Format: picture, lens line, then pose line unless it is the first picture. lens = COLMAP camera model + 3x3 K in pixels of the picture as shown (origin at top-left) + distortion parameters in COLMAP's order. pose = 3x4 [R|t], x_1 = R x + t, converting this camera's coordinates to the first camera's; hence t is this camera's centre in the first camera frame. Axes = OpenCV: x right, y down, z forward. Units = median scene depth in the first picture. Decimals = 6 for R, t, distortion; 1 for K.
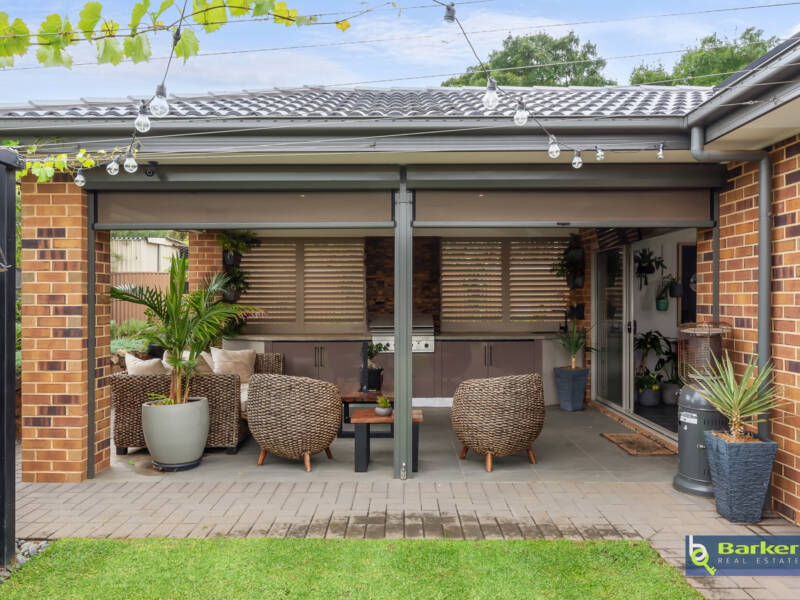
lens RADIAL K [[611.8, 0, 397.0], [0, 611.8, 302.6], [0, 0, 1]] dist [0.007530, -0.002149]
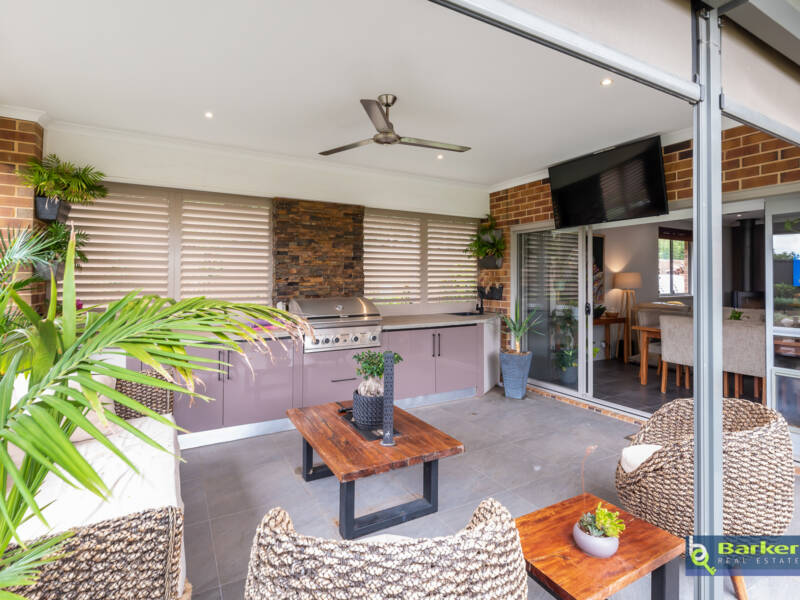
lens RADIAL K [[411.5, 0, 394.2], [0, 411.5, 275.2], [0, 0, 1]] dist [0.000555, -0.000023]
pose [[0.868457, 0.010126, 0.495661, -0.177064], [-0.000078, 0.999794, -0.020287, 0.000350], [-0.495764, 0.017580, 0.868279, 0.481927]]
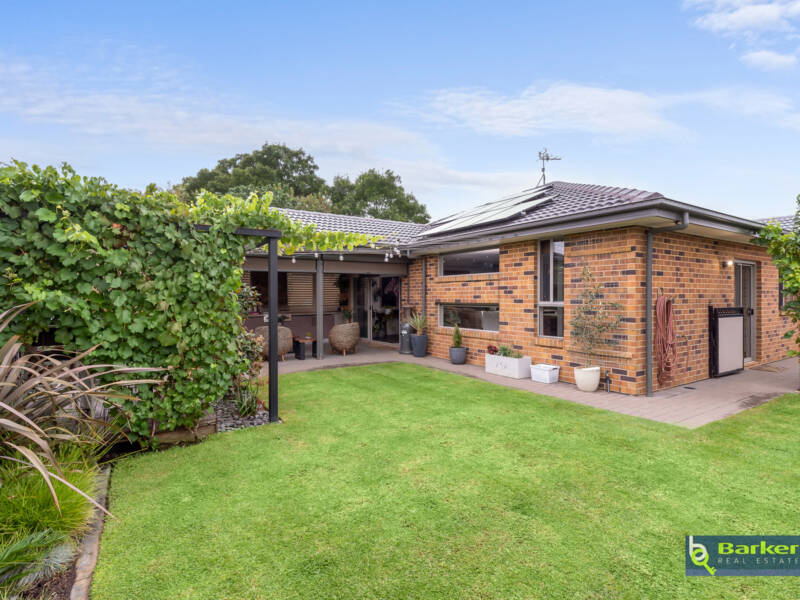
lens RADIAL K [[411.5, 0, 401.4], [0, 411.5, 296.5], [0, 0, 1]] dist [0.000555, -0.000023]
pose [[0.829290, -0.005889, 0.558788, -0.414521], [0.009431, 0.999950, -0.003458, -0.000457], [-0.558740, 0.008137, 0.829303, -0.451022]]
